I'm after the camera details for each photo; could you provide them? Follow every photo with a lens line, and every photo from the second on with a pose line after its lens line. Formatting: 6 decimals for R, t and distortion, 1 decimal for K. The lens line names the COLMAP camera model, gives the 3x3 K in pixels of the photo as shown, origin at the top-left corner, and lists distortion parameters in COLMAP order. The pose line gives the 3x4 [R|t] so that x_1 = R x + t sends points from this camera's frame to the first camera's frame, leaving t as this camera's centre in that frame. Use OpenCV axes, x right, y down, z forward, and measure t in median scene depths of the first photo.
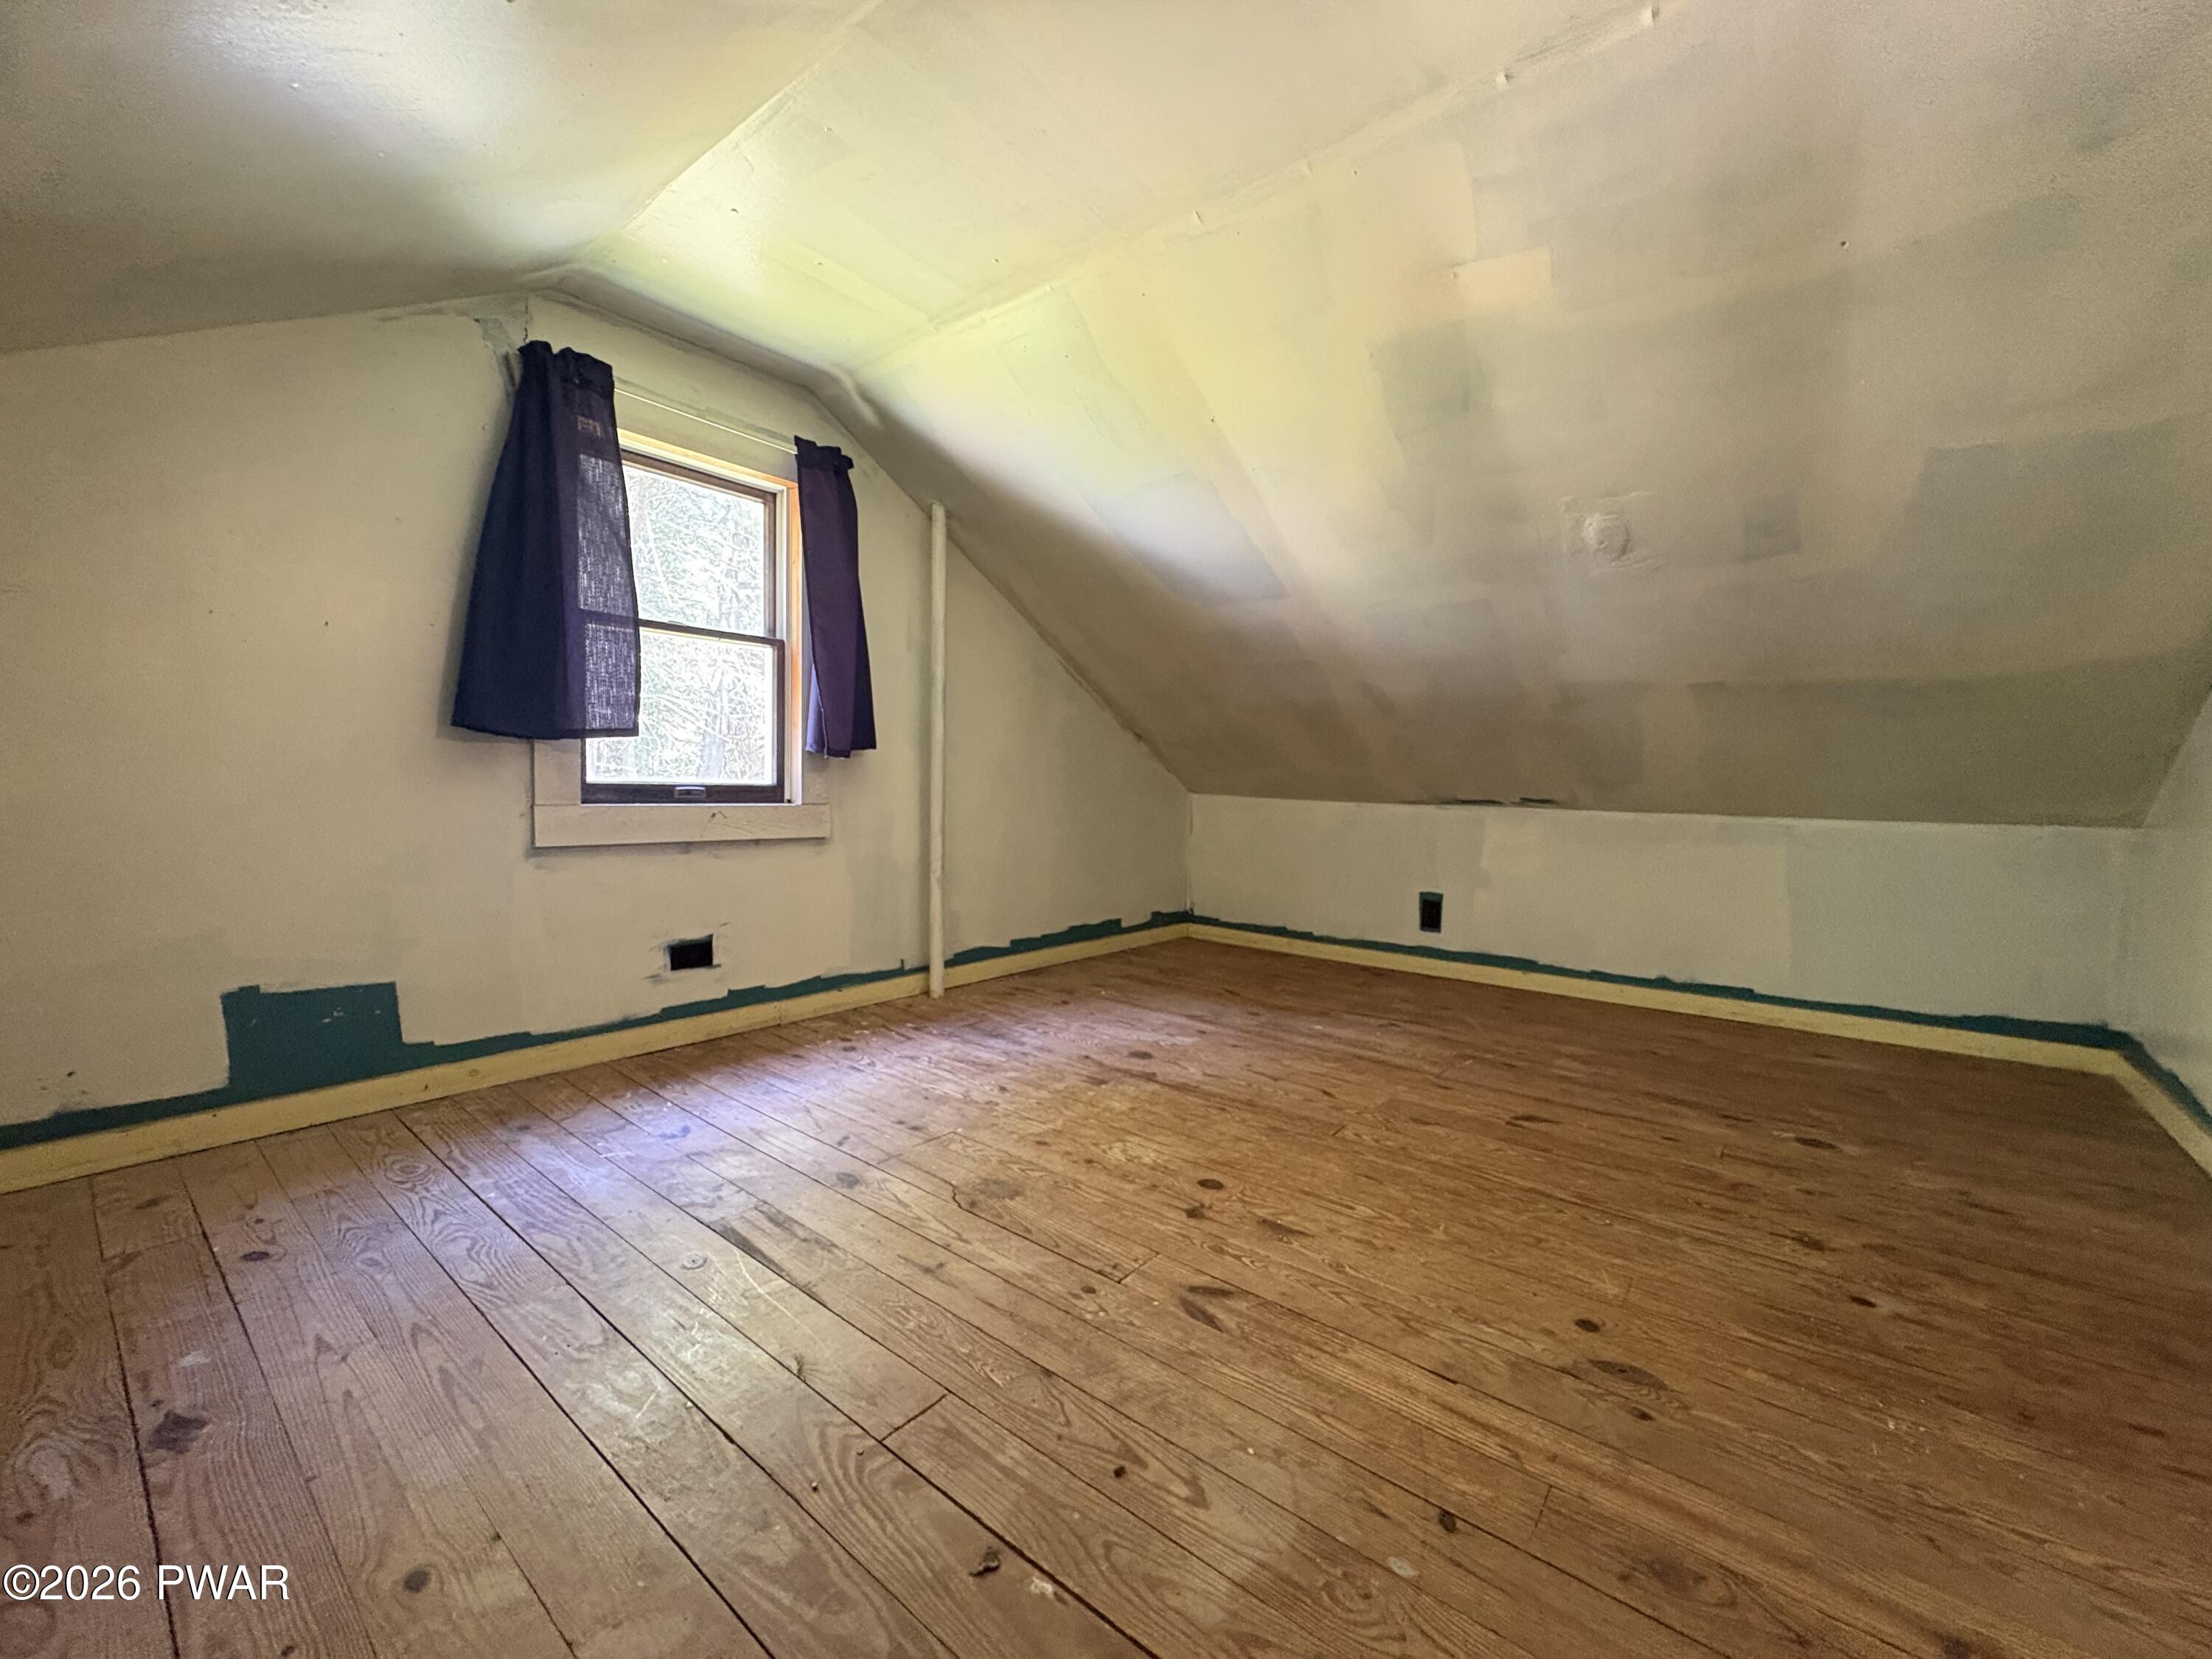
lens RADIAL K [[881.1, 0, 1102.9], [0, 881.1, 833.8], [0, 0, 1]] dist [-0.004374, 0.003879]
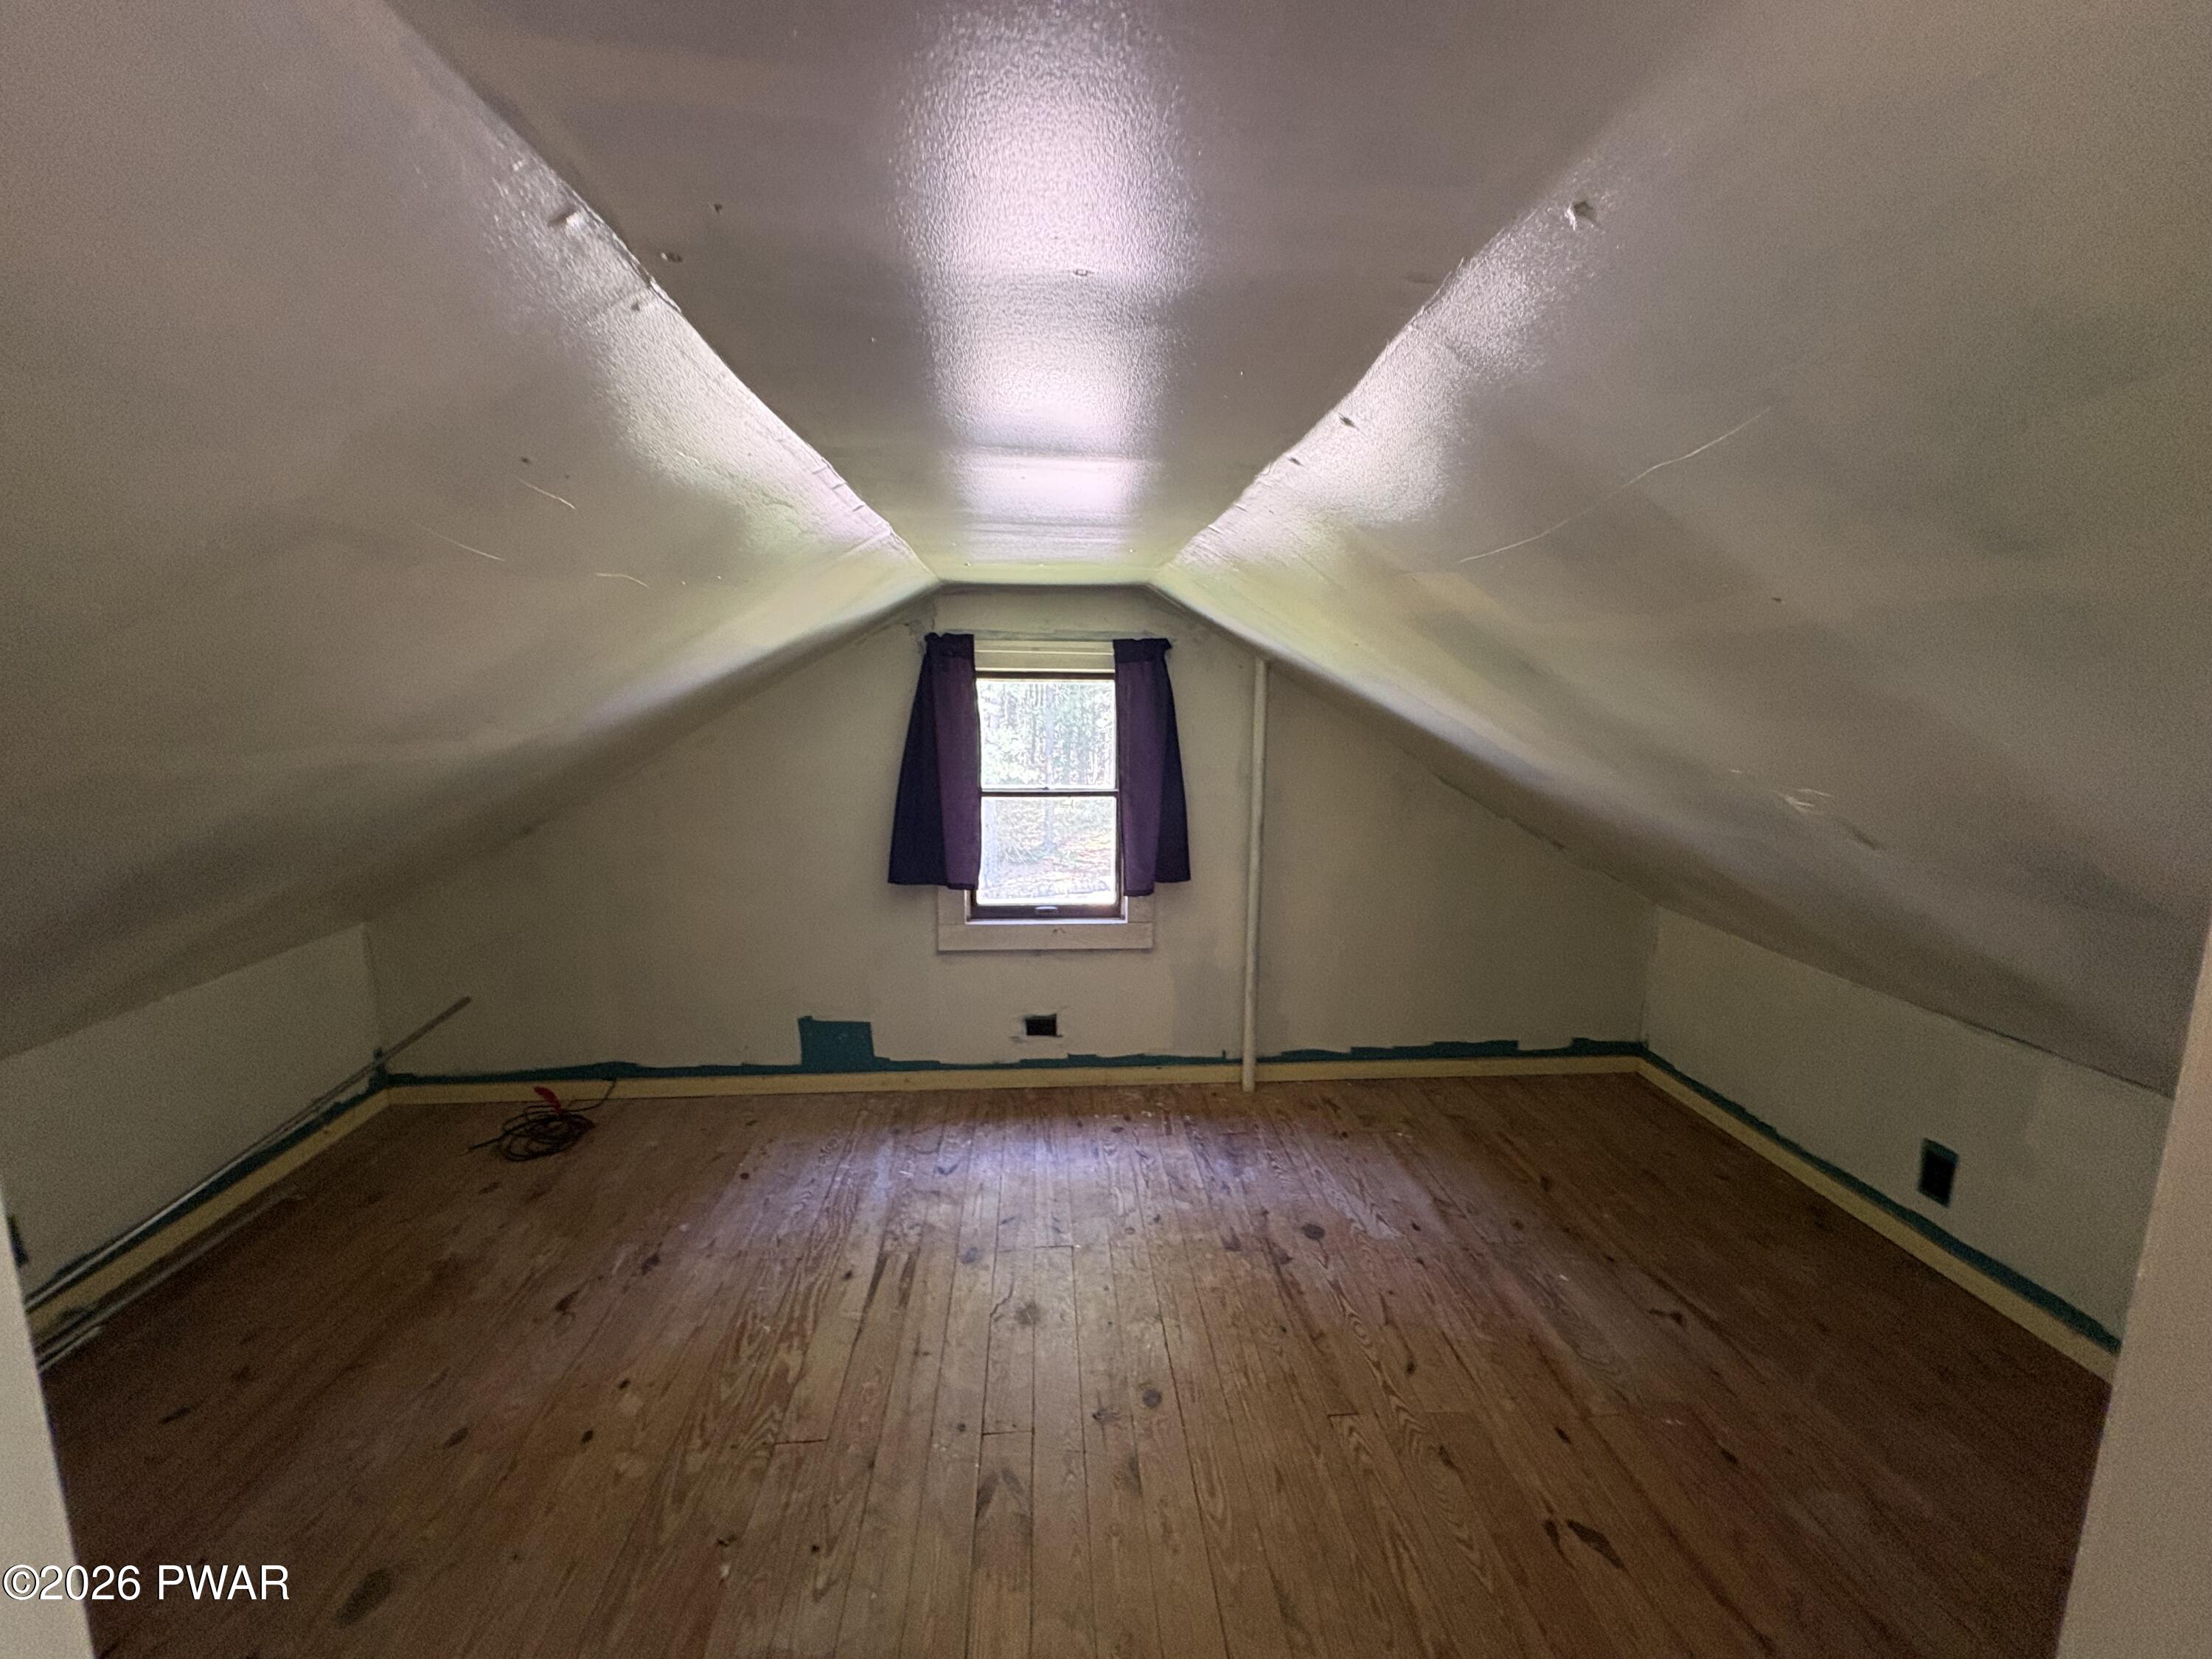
lens RADIAL K [[881.1, 0, 1102.9], [0, 881.1, 833.8], [0, 0, 1]] dist [-0.004374, 0.003879]
pose [[0.685985, 0.105429, -0.719938, 0.593190], [-0.033552, 0.992978, 0.113443, -0.338554], [0.726842, -0.053665, 0.684705, 0.132267]]
